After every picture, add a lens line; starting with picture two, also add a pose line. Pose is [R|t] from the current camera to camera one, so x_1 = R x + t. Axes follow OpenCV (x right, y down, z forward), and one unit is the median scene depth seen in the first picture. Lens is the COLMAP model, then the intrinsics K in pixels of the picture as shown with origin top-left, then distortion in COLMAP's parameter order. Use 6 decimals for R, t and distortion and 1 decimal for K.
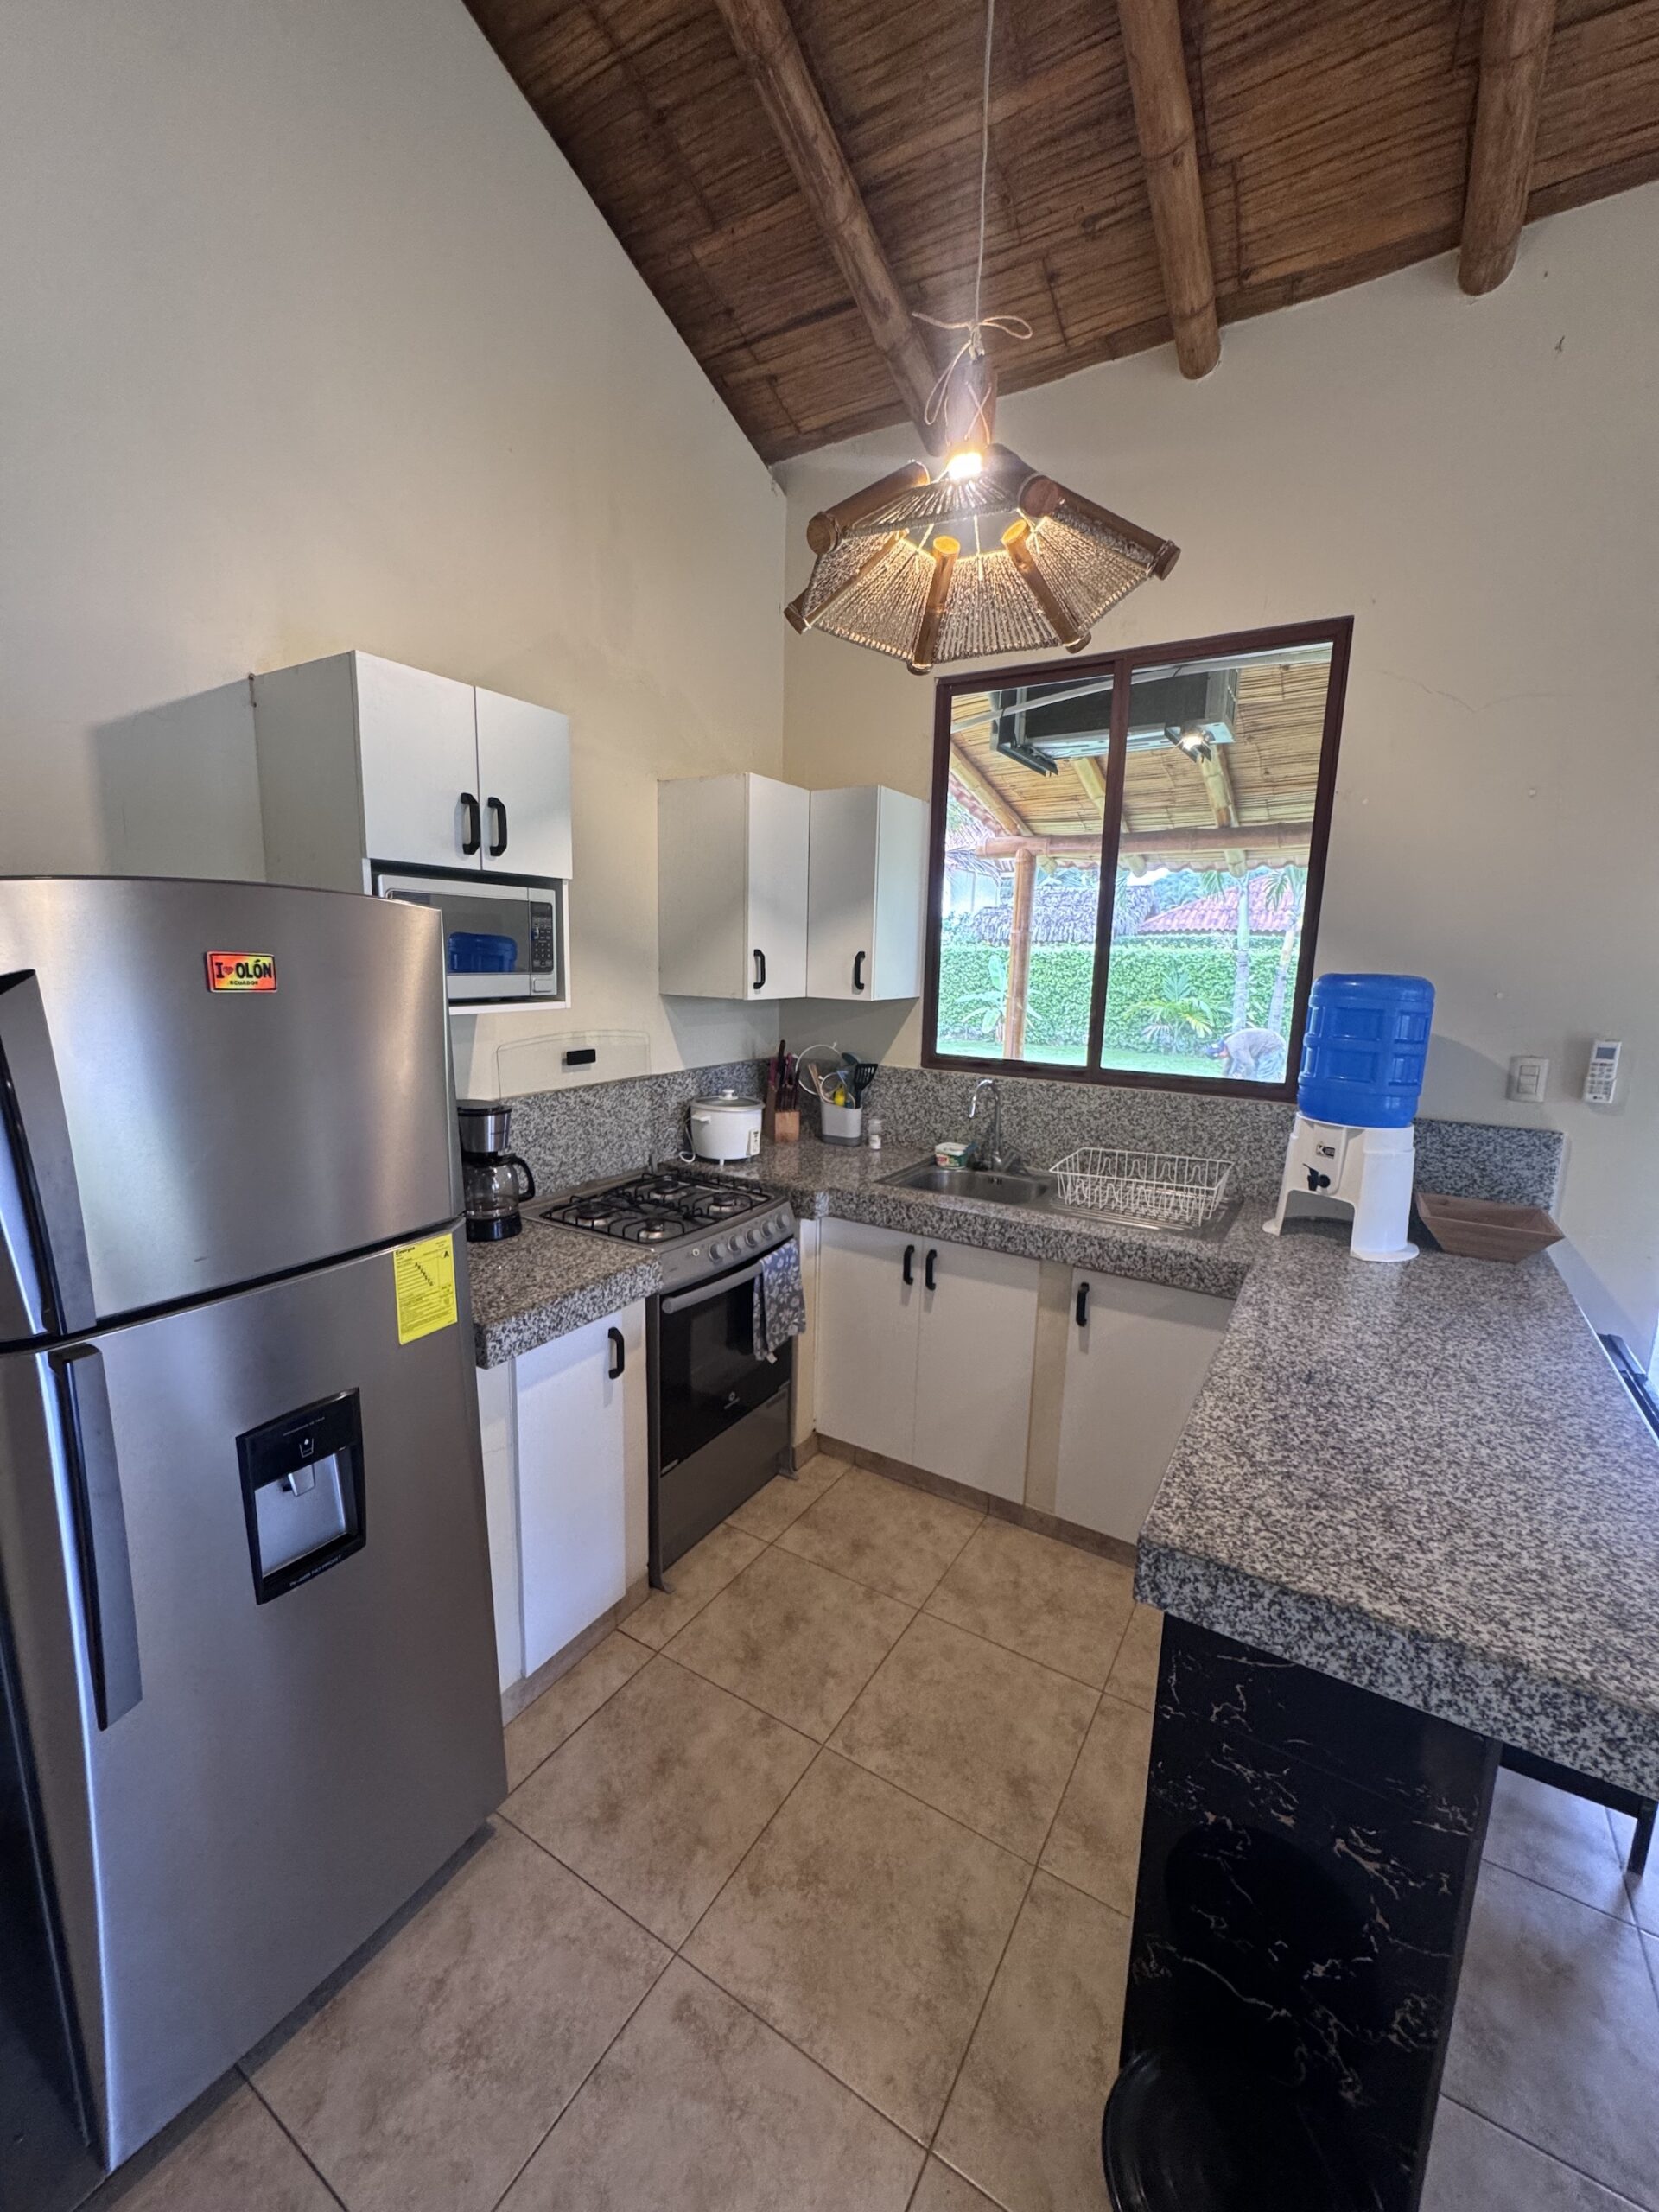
lens RADIAL K [[886.5, 0, 831.4], [0, 886.5, 1103.1], [0, 0, 1]] dist [-0.001871, -0.000178]
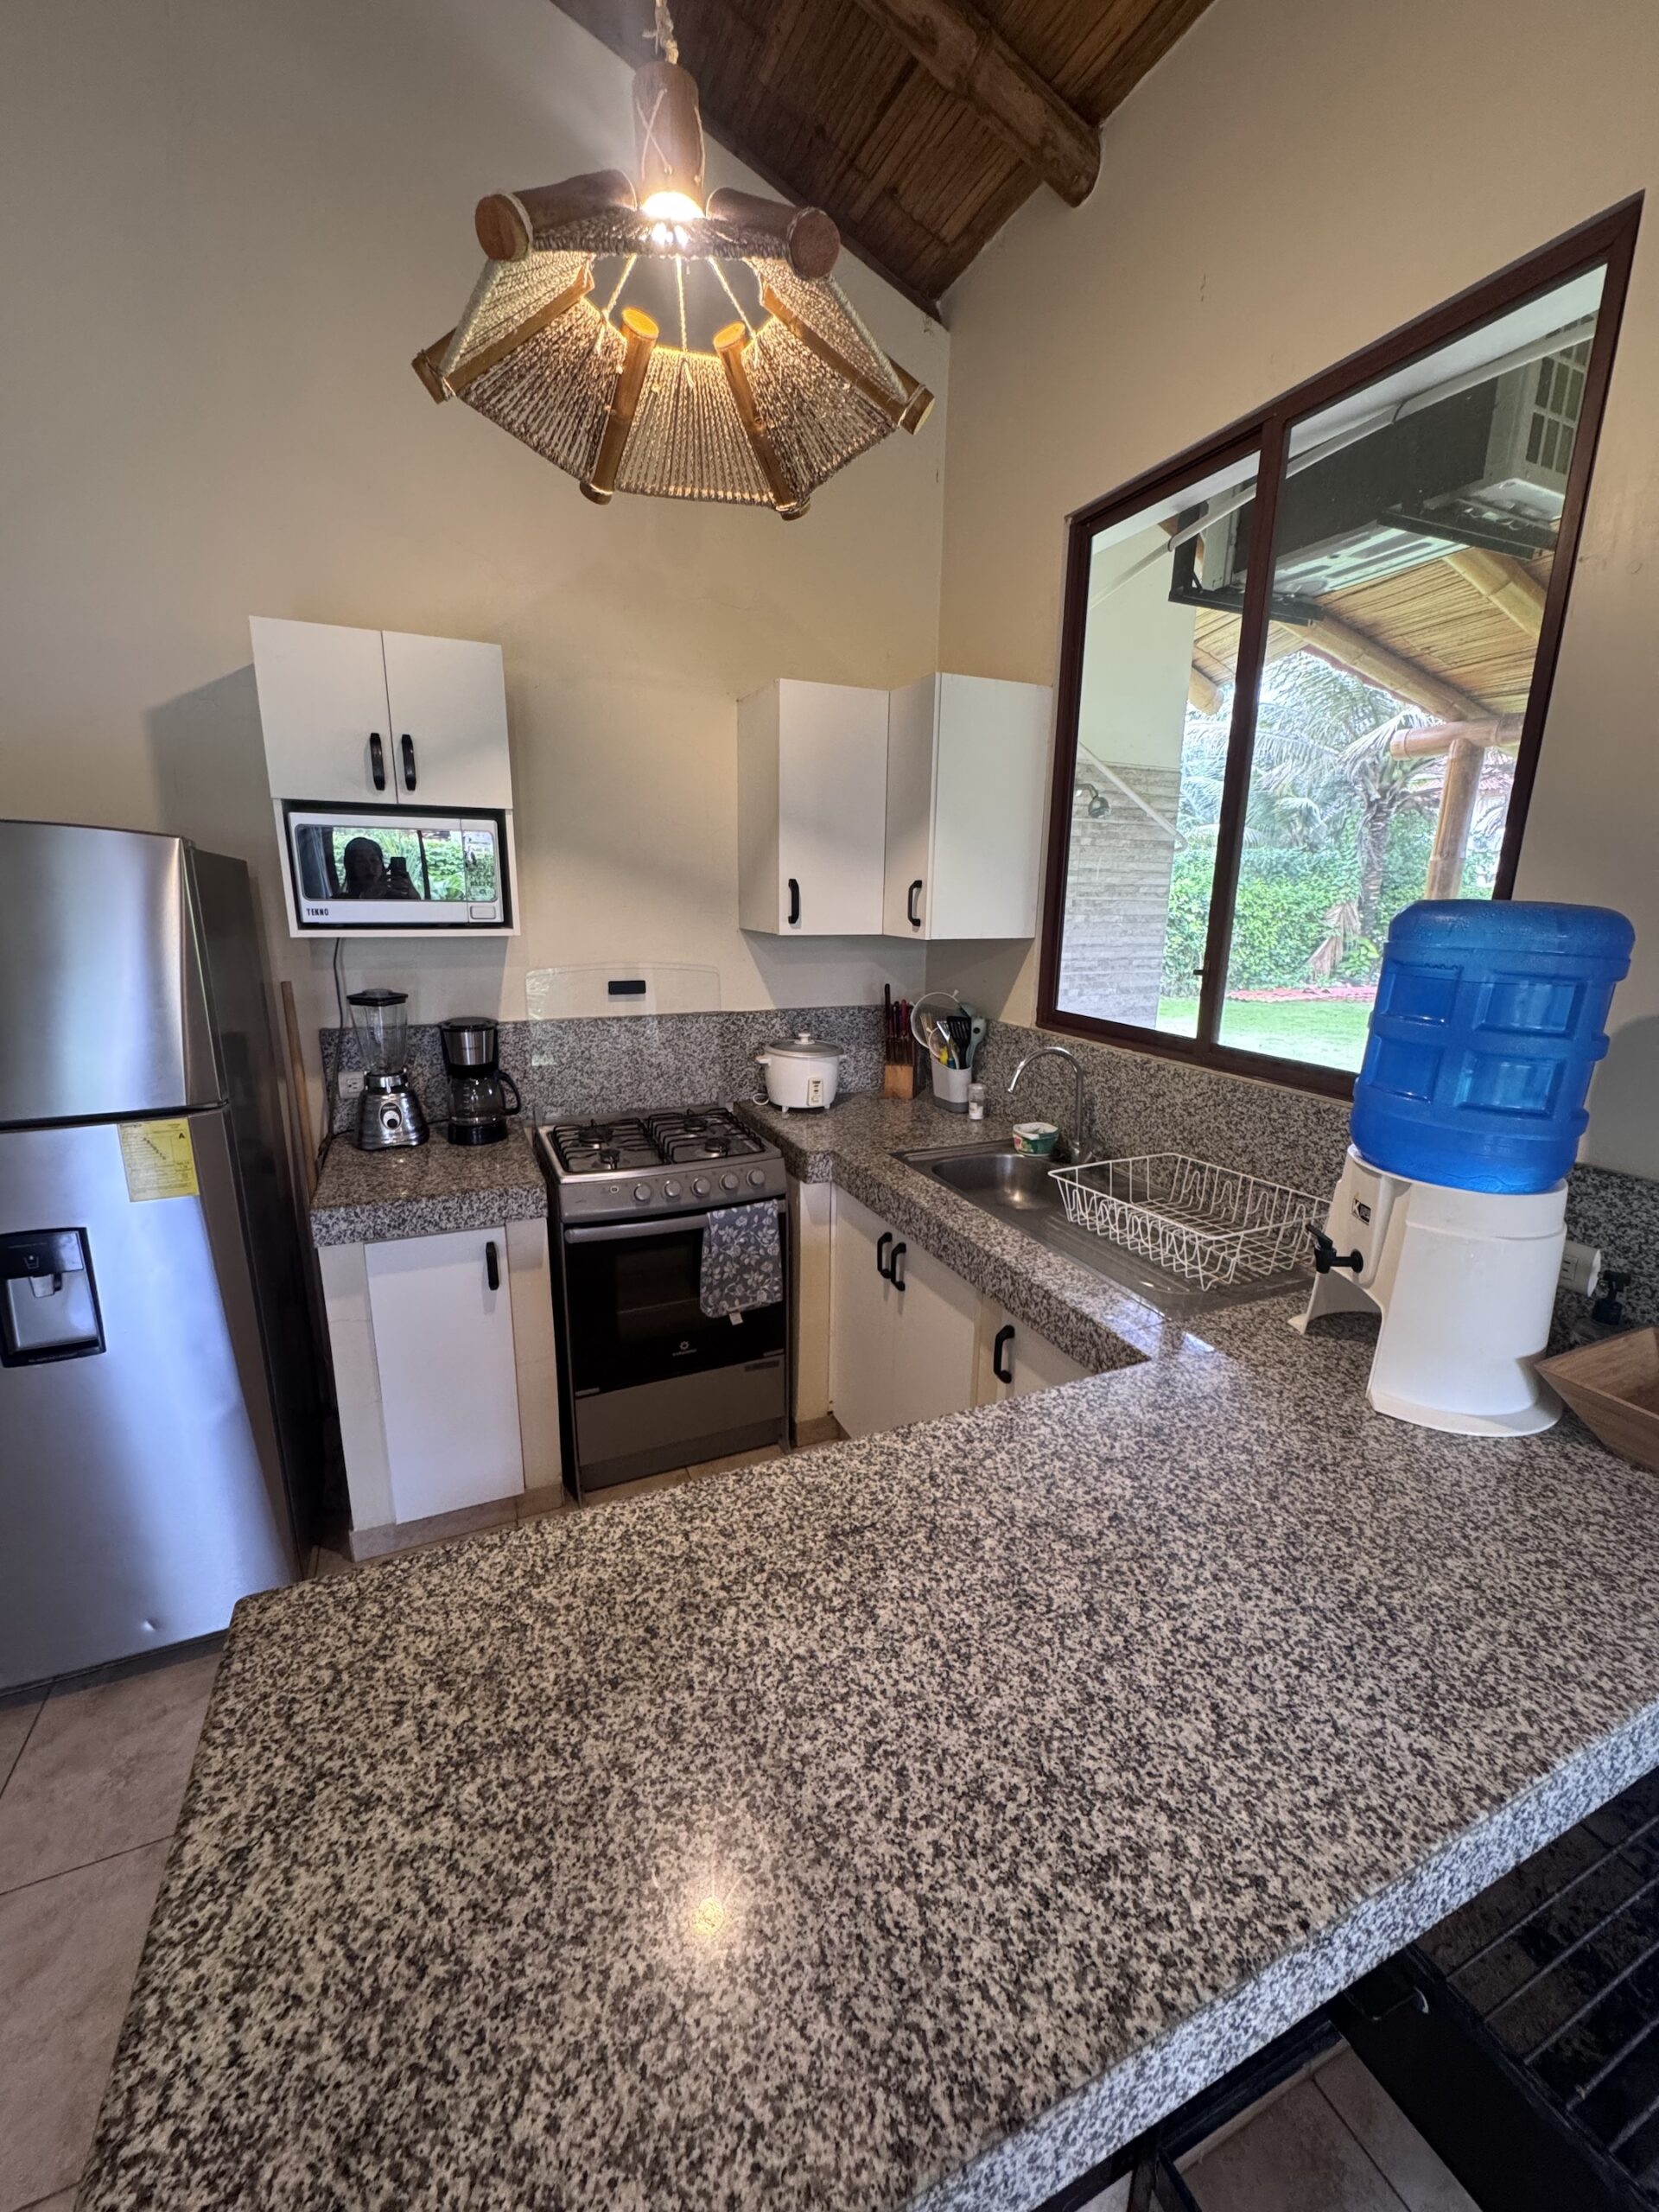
lens RADIAL K [[886.5, 0, 831.4], [0, 886.5, 1103.1], [0, 0, 1]] dist [-0.001871, -0.000178]
pose [[0.820984, 0.123024, -0.557540, 0.598038], [-0.091907, 0.992251, 0.083611, -0.031839], [0.563506, -0.017402, 0.825929, 0.336477]]
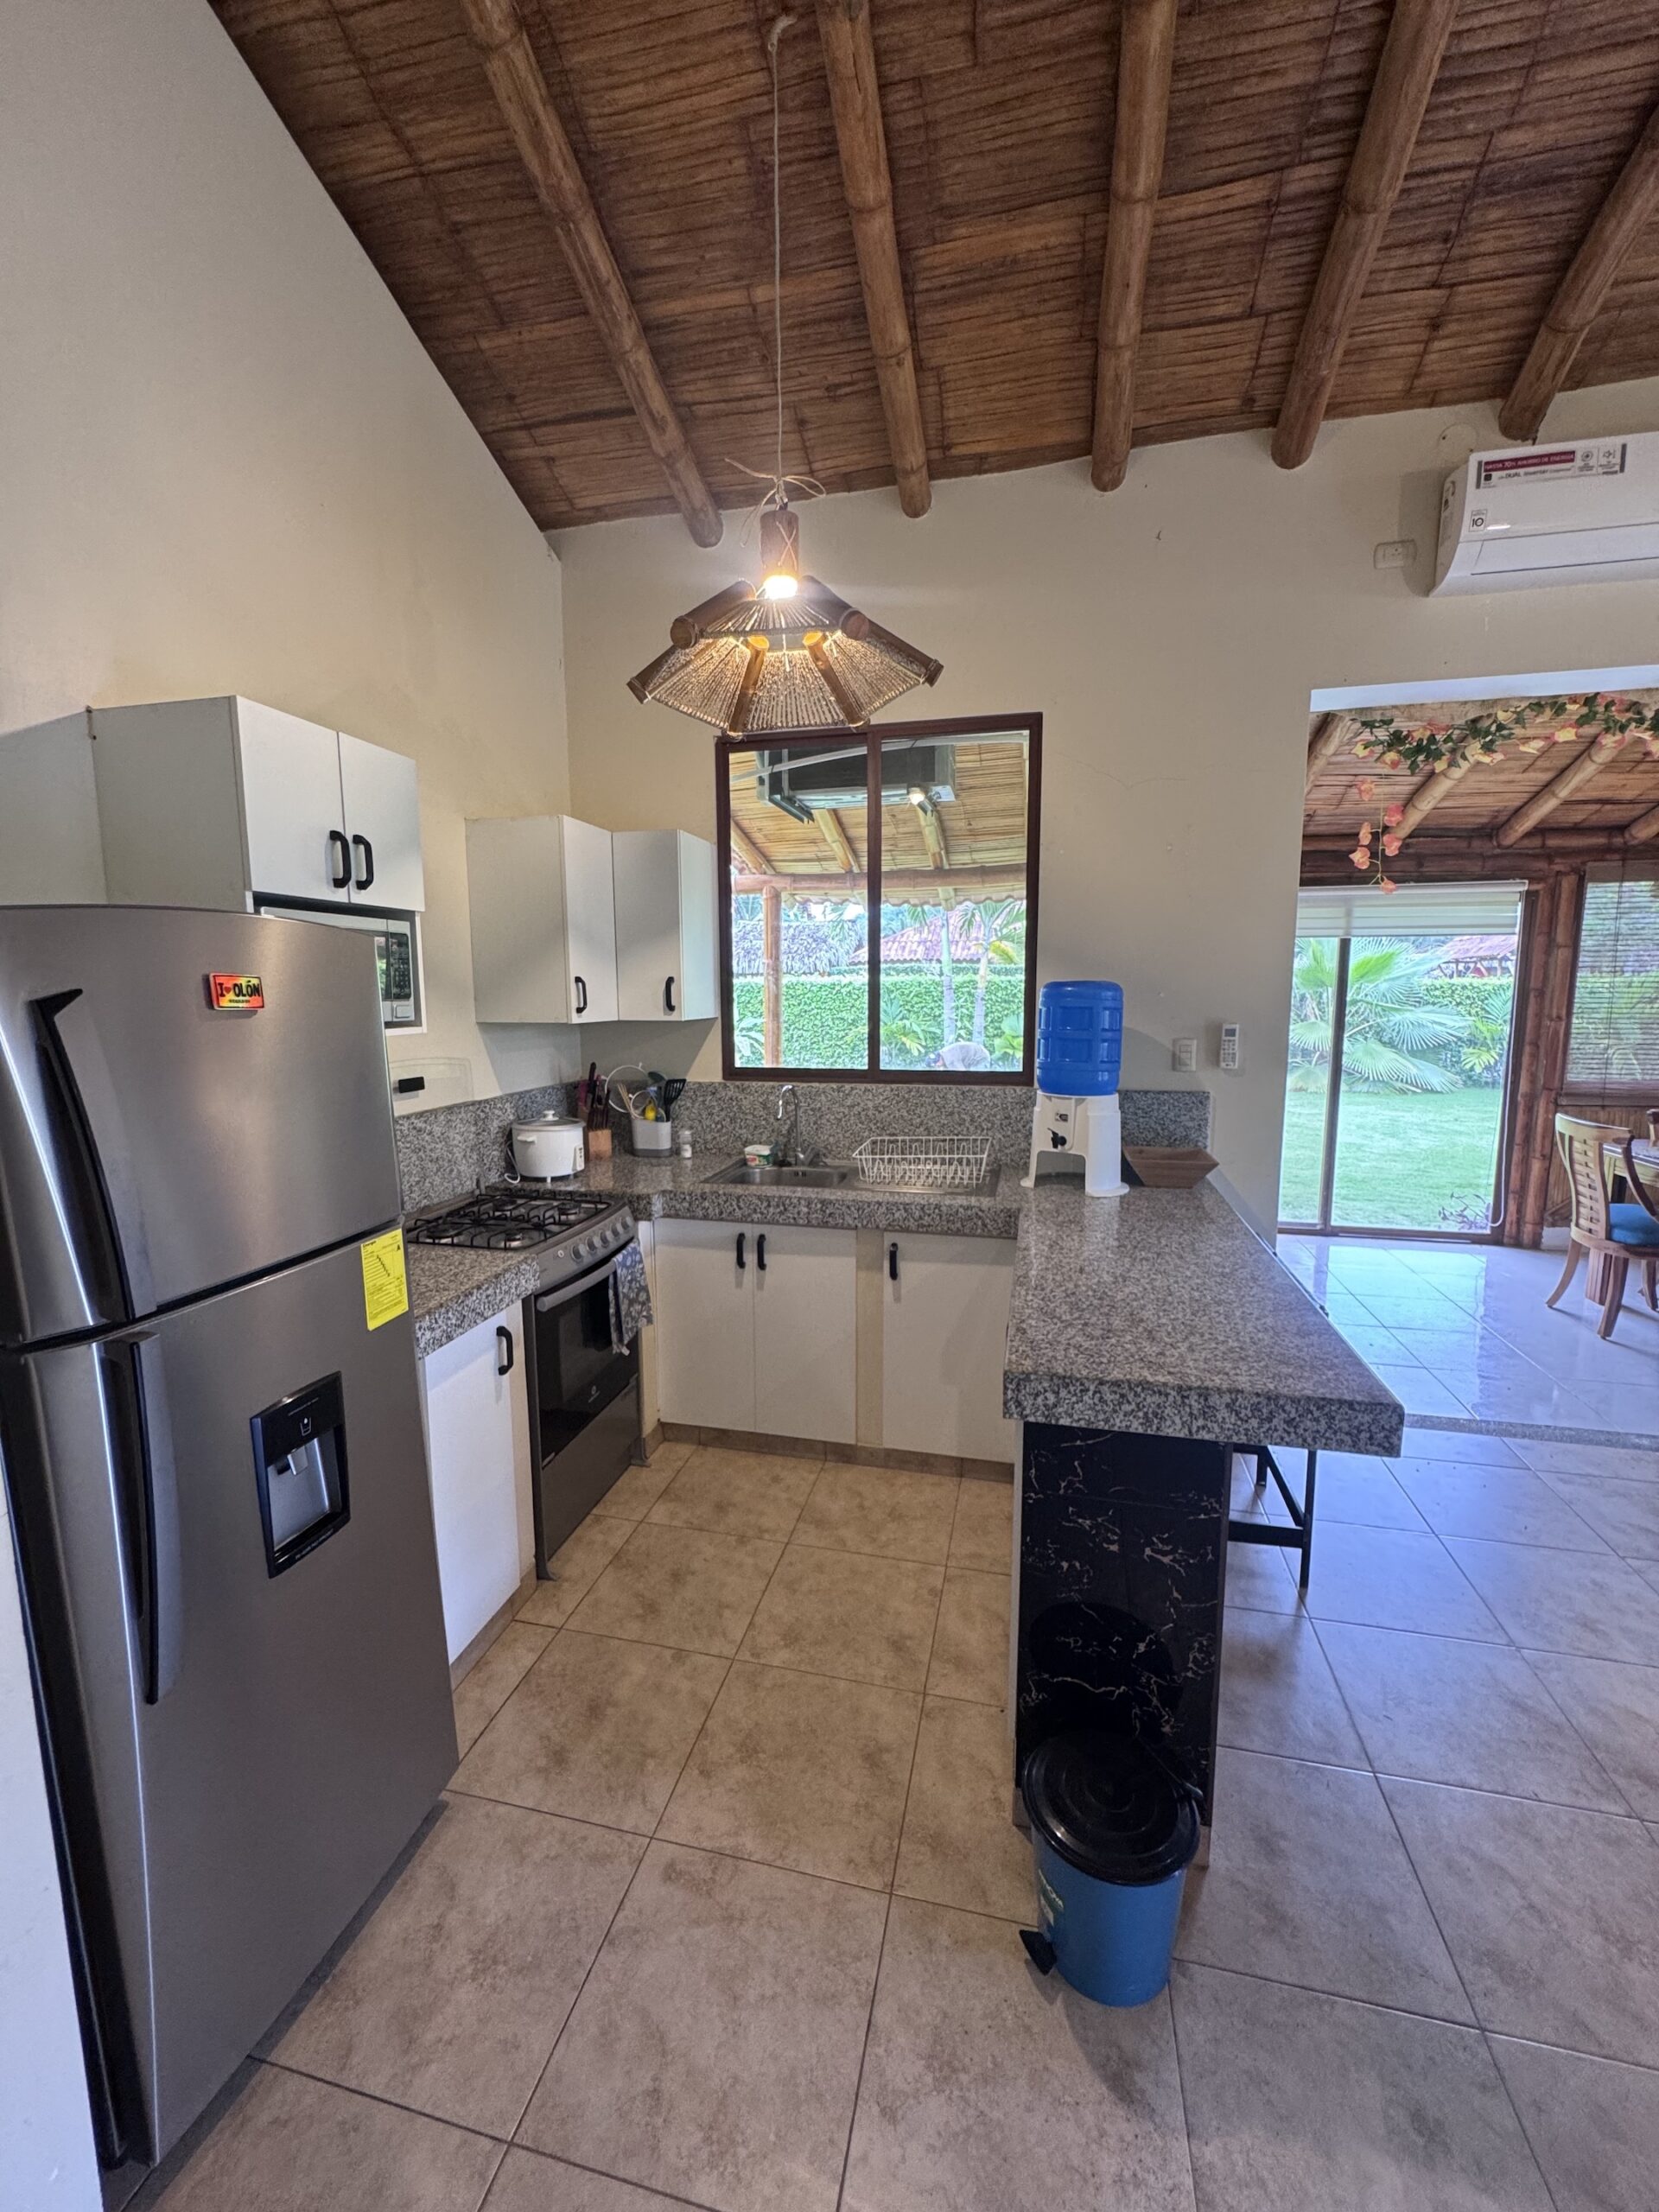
lens RADIAL K [[889.1, 0, 832.8], [0, 889.1, 1102.3], [0, 0, 1]] dist [-0.001219, -0.000377]
pose [[0.949921, -0.067956, 0.305011, -0.160453], [0.080135, 0.996403, -0.027574, 0.042004], [-0.302040, 0.050635, 0.951950, -0.144684]]
